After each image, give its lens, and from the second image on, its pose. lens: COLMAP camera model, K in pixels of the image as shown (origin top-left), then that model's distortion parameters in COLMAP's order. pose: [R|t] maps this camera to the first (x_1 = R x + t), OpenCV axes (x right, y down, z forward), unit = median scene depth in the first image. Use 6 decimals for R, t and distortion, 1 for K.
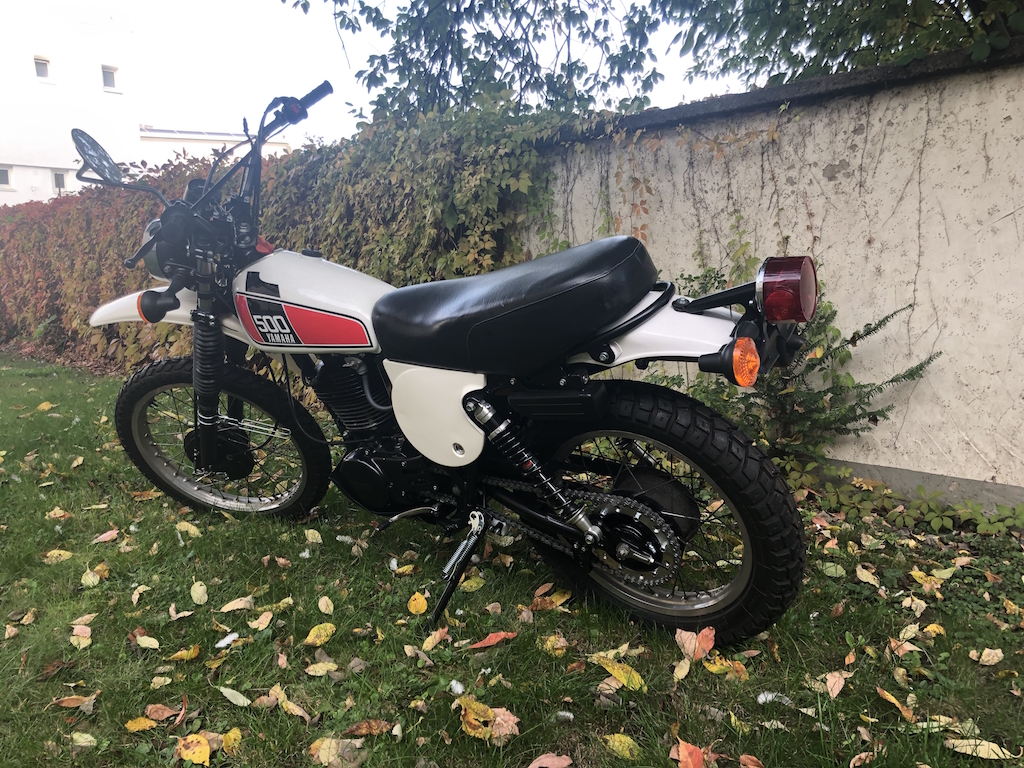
lens RADIAL K [[835.9, 0, 514.0], [0, 835.9, 385.7], [0, 0, 1]] dist [0.050192, -0.043892]
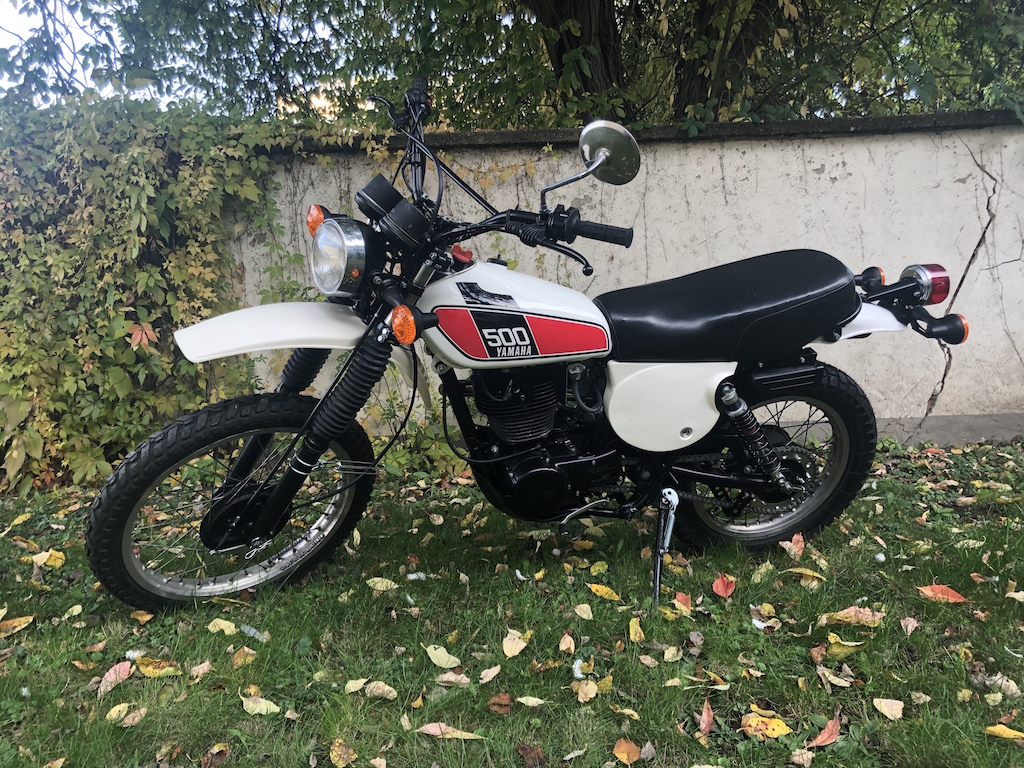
lens RADIAL K [[835.9, 0, 512.9], [0, 835.9, 385.5], [0, 0, 1]] dist [0.050192, -0.043892]
pose [[0.659306, -0.101309, 0.745018, -0.626258], [0.119164, 0.992436, 0.029499, -0.029336], [-0.742372, 0.069331, 0.666391, 0.237339]]
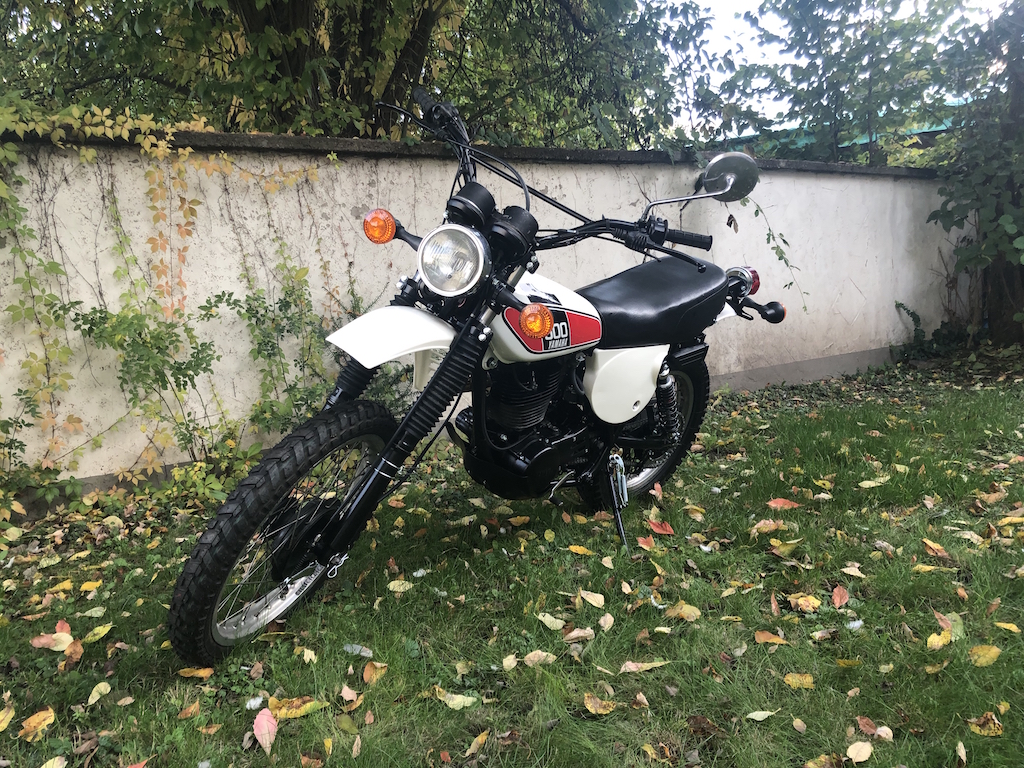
lens RADIAL K [[835.9, 0, 519.2], [0, 835.9, 385.0], [0, 0, 1]] dist [0.050192, -0.043892]
pose [[0.140501, -0.127926, 0.981781, -0.852947], [0.174026, 0.979370, 0.102707, -0.078176], [-0.974666, 0.156425, 0.159865, 0.561653]]
